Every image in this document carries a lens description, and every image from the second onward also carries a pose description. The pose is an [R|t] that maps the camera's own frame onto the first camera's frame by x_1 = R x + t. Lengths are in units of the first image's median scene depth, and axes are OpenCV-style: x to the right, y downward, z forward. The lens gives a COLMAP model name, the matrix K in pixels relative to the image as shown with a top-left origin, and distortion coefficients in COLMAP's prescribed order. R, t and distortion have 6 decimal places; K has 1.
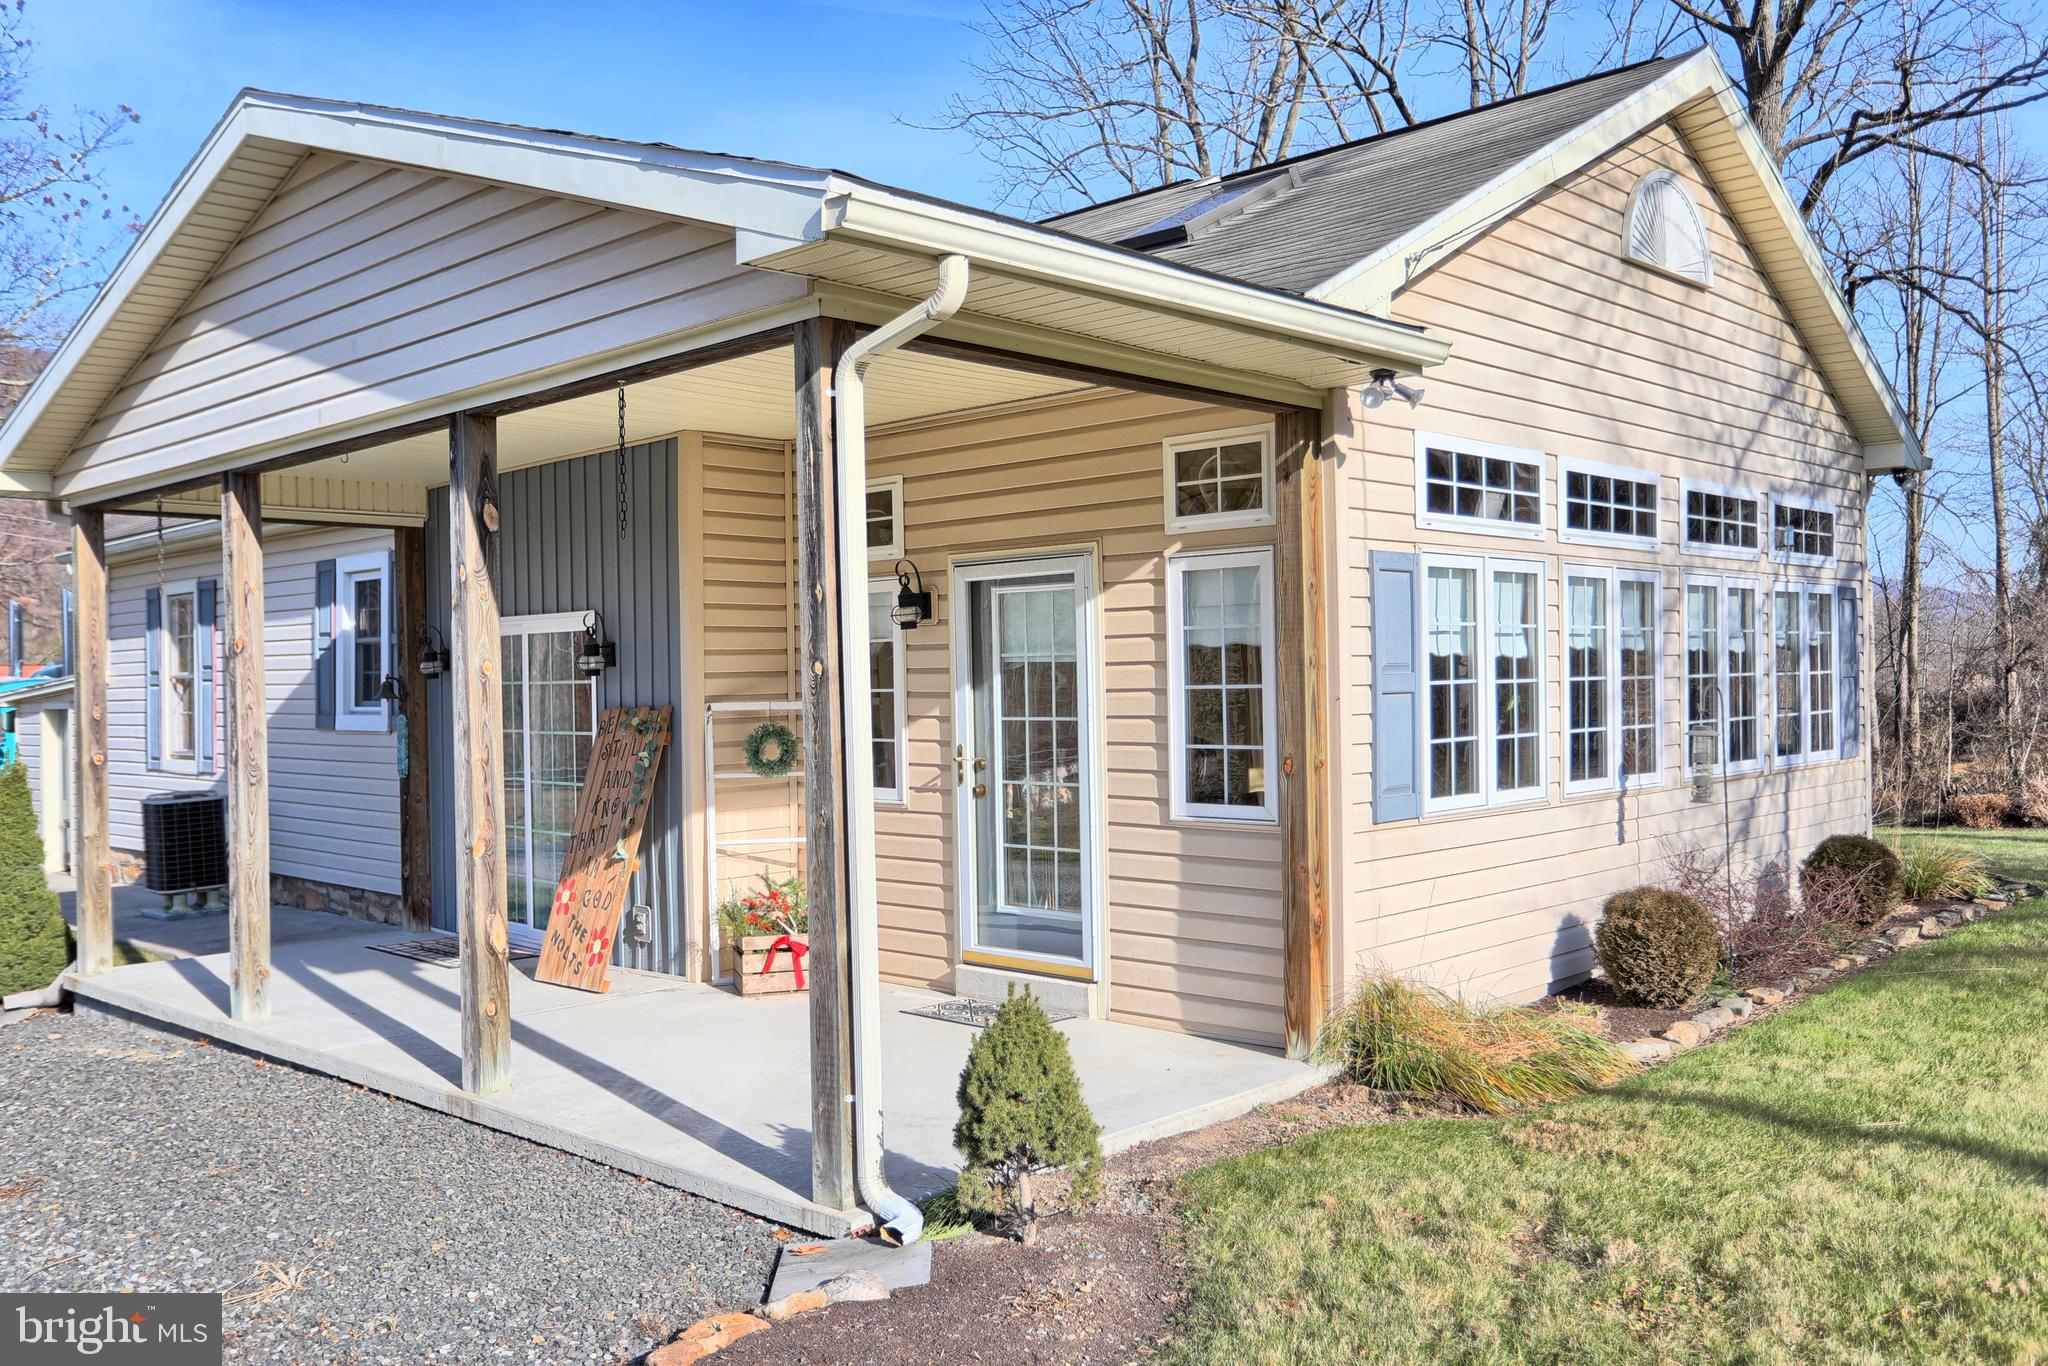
lens RADIAL K [[1690.5, 0, 1024.0], [0, 1690.5, 683.0], [0, 0, 1]] dist [0.004940, 0.012071]
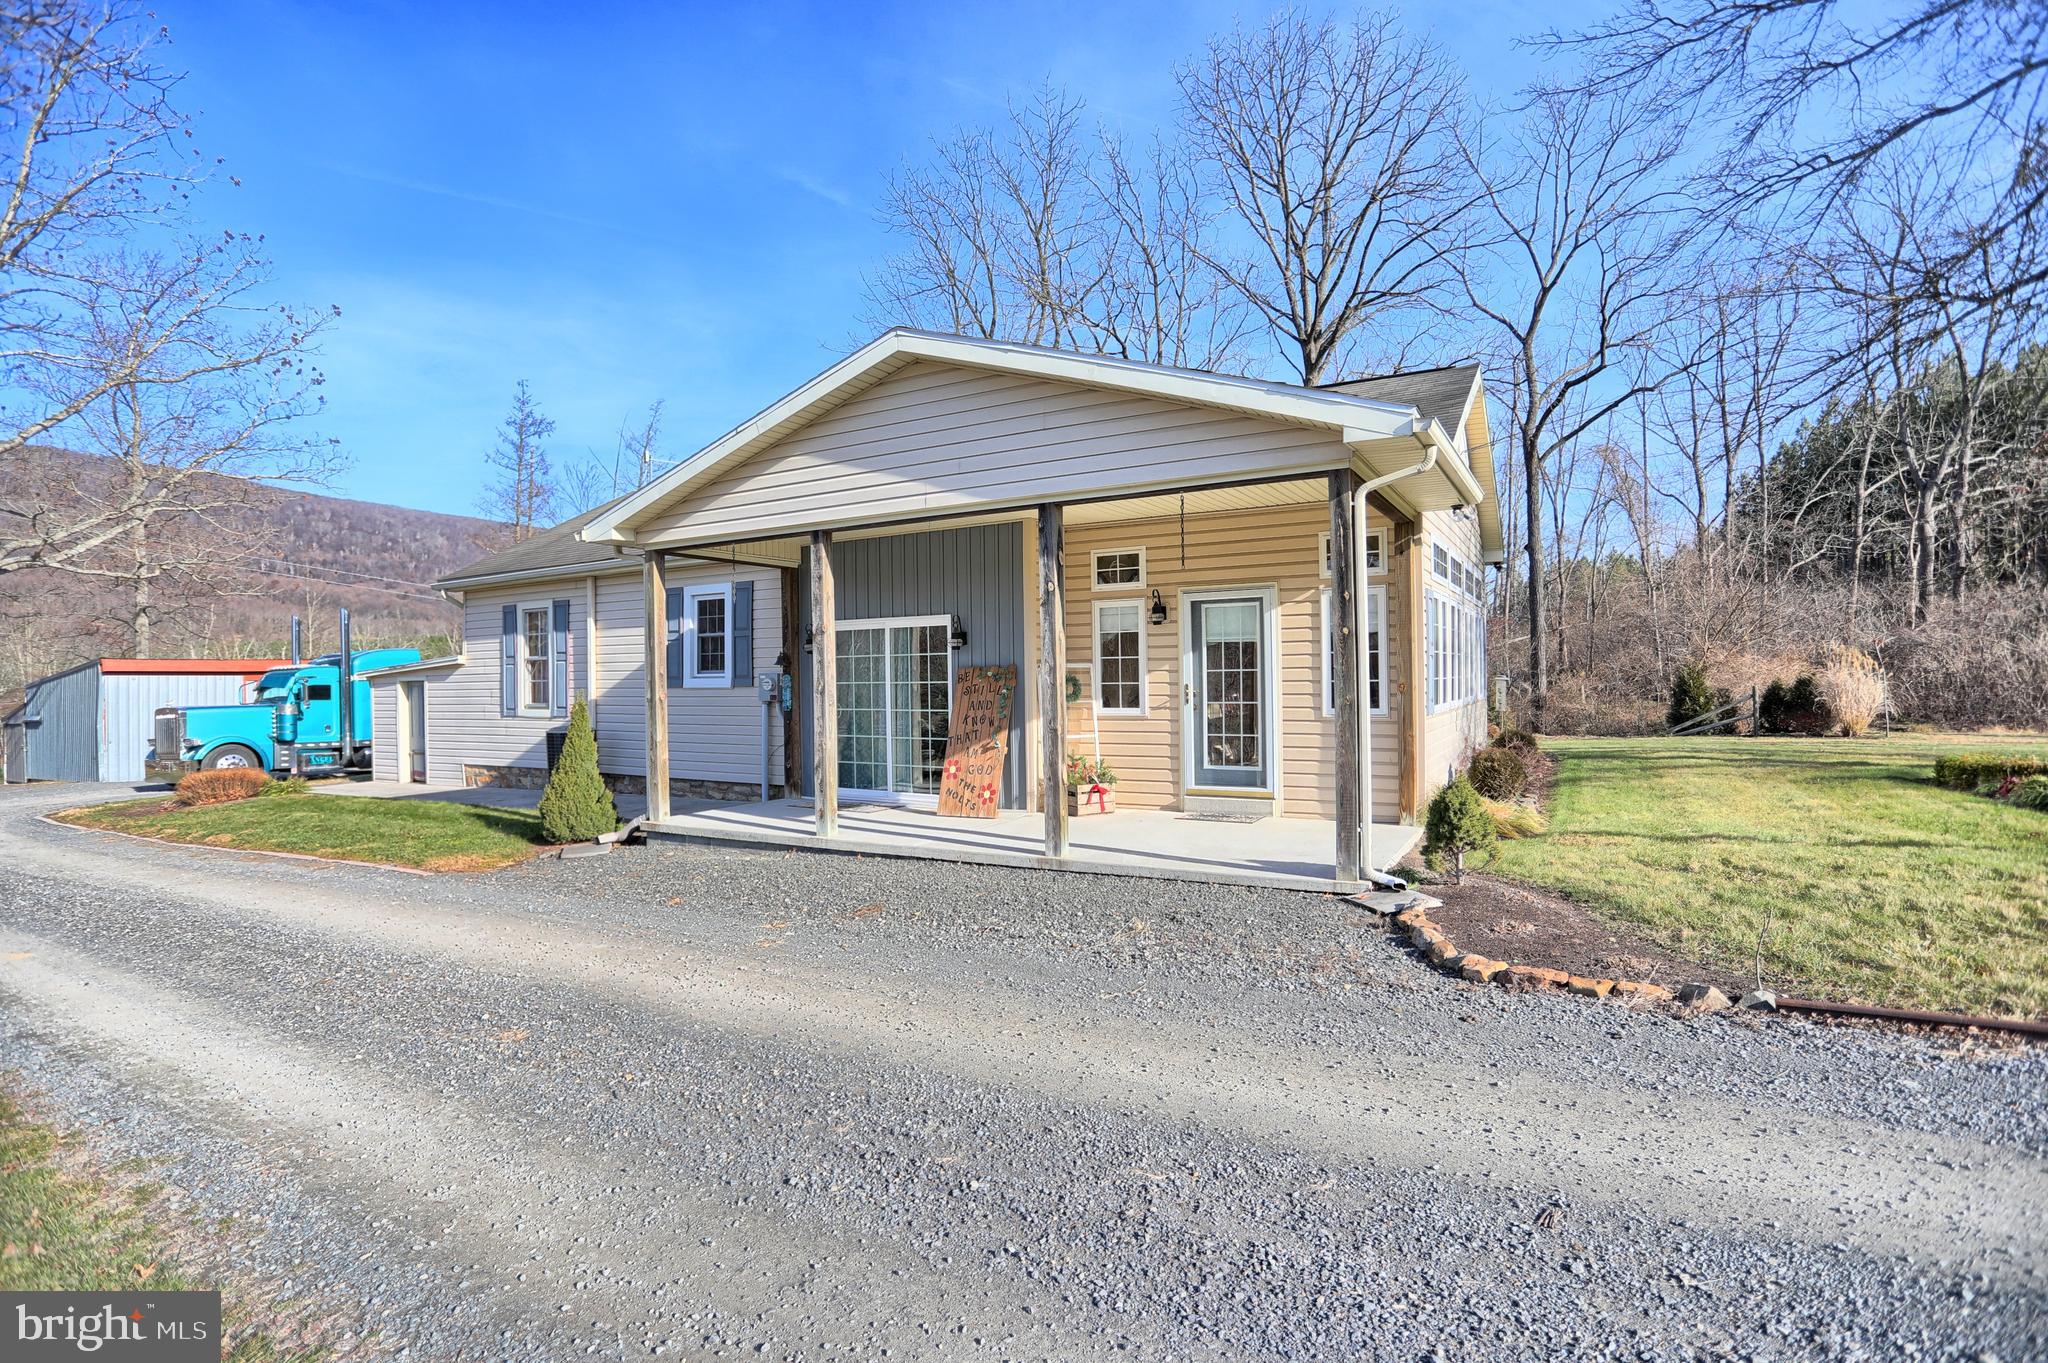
lens RADIAL K [[991.4, 0, 1024.0], [0, 991.4, 681.5], [0, 0, 1]] dist [-0.065668, 0.027222]
pose [[0.970471, 0.000693, 0.241217, -0.491351], [-0.000701, 1.000000, -0.000051, 0.033367], [-0.241217, -0.000120, 0.970471, -0.067690]]
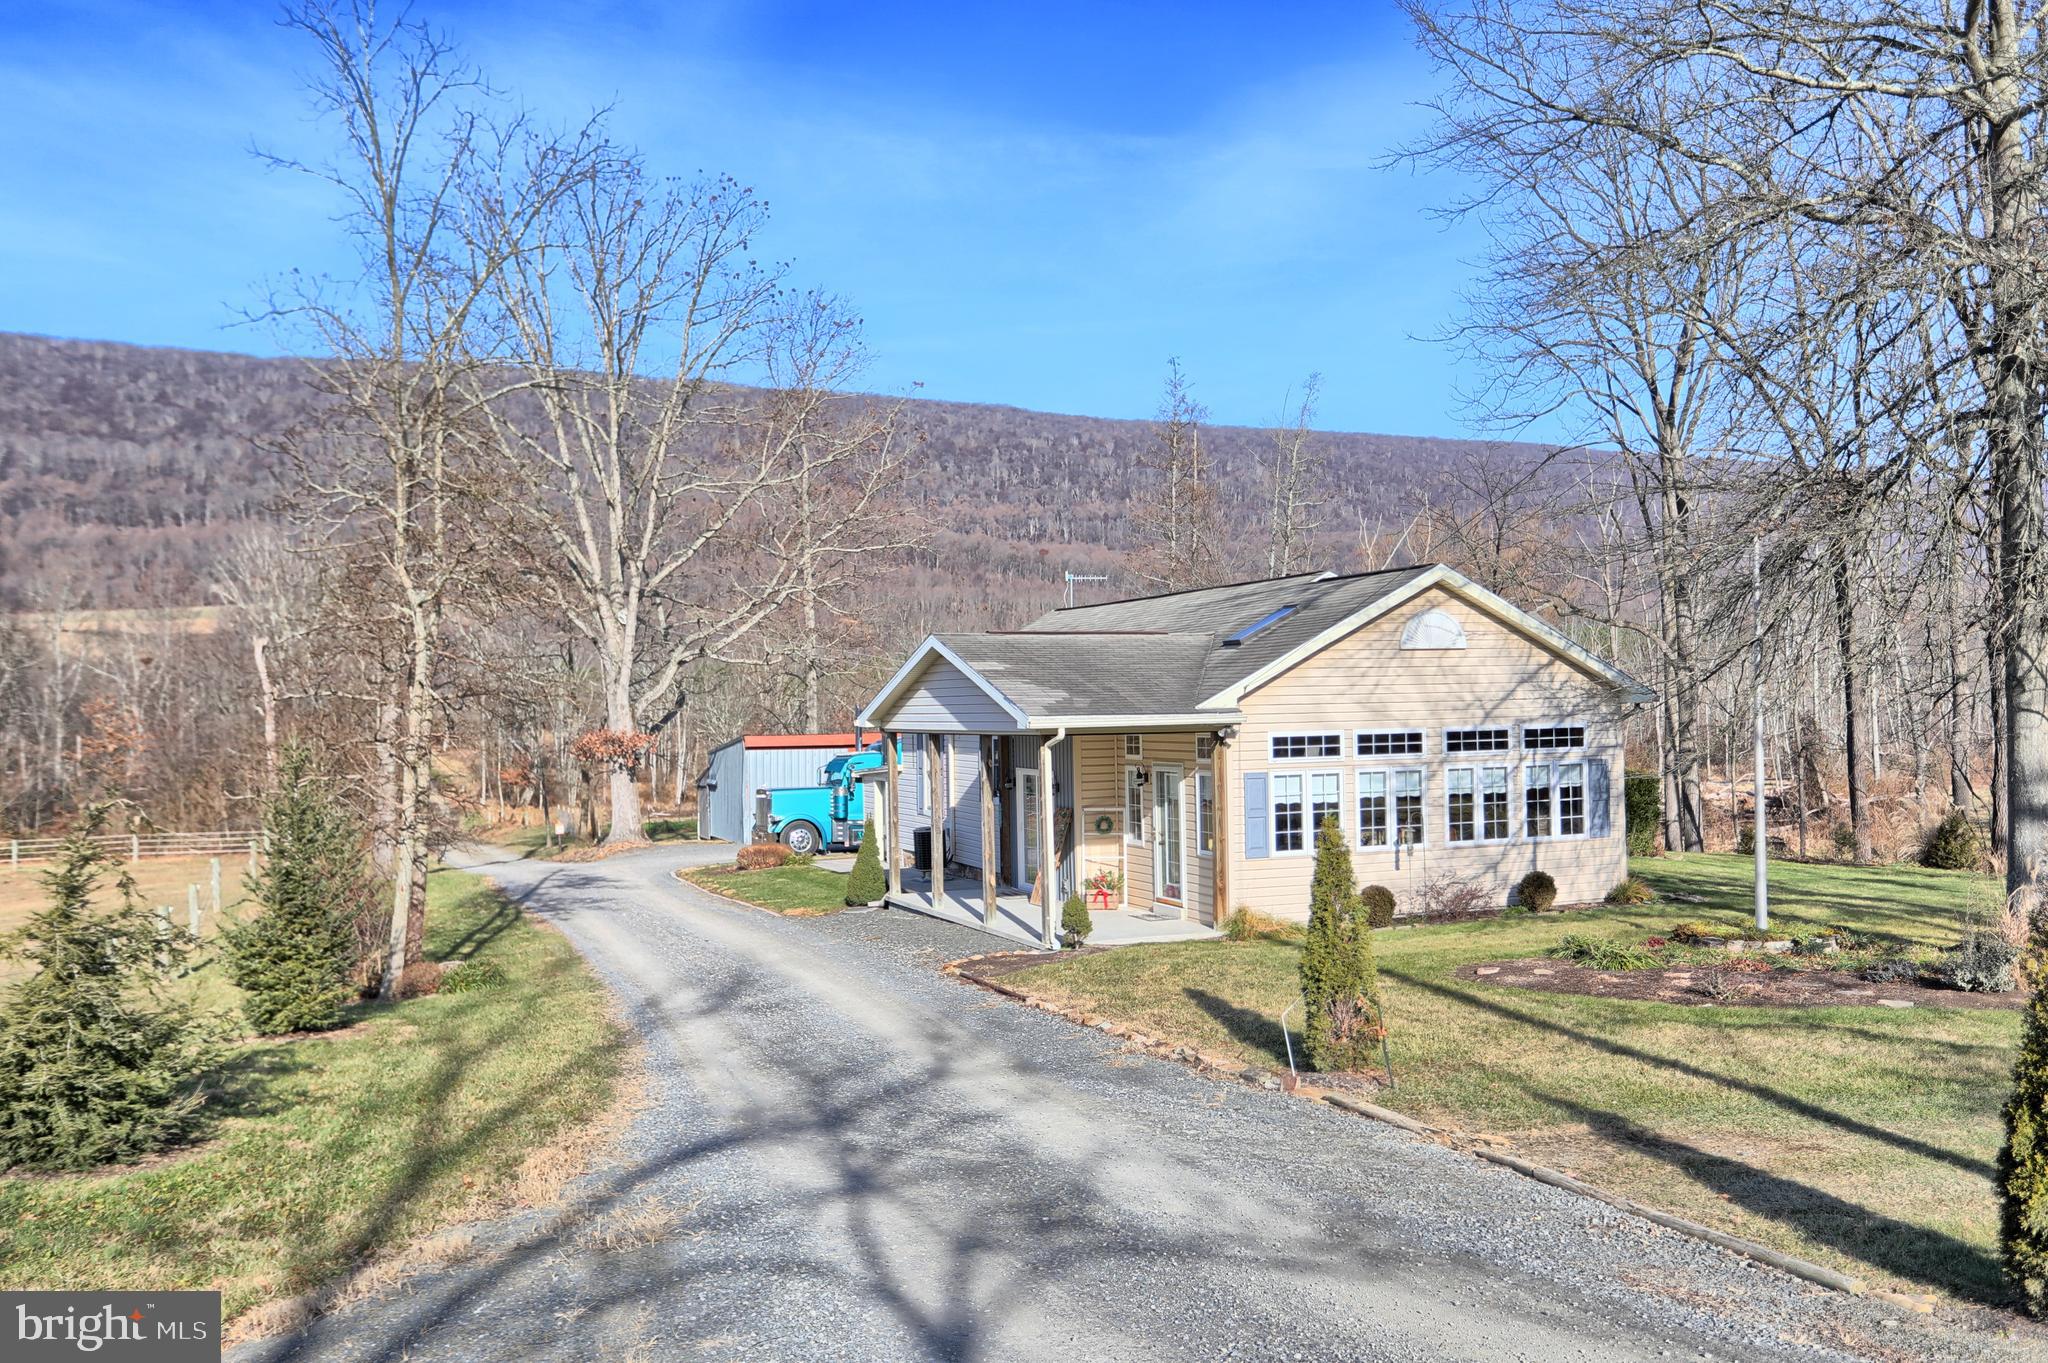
lens RADIAL K [[1746.3, 0, 1018.8], [0, 1746.3, 751.0], [0, 0, 1]] dist [0.004930, 0.000293]
pose [[0.907482, 0.010006, -0.419971, 0.993195], [0.004083, 0.999459, 0.032636, -0.189484], [0.420070, -0.031331, 0.906951, -1.786113]]
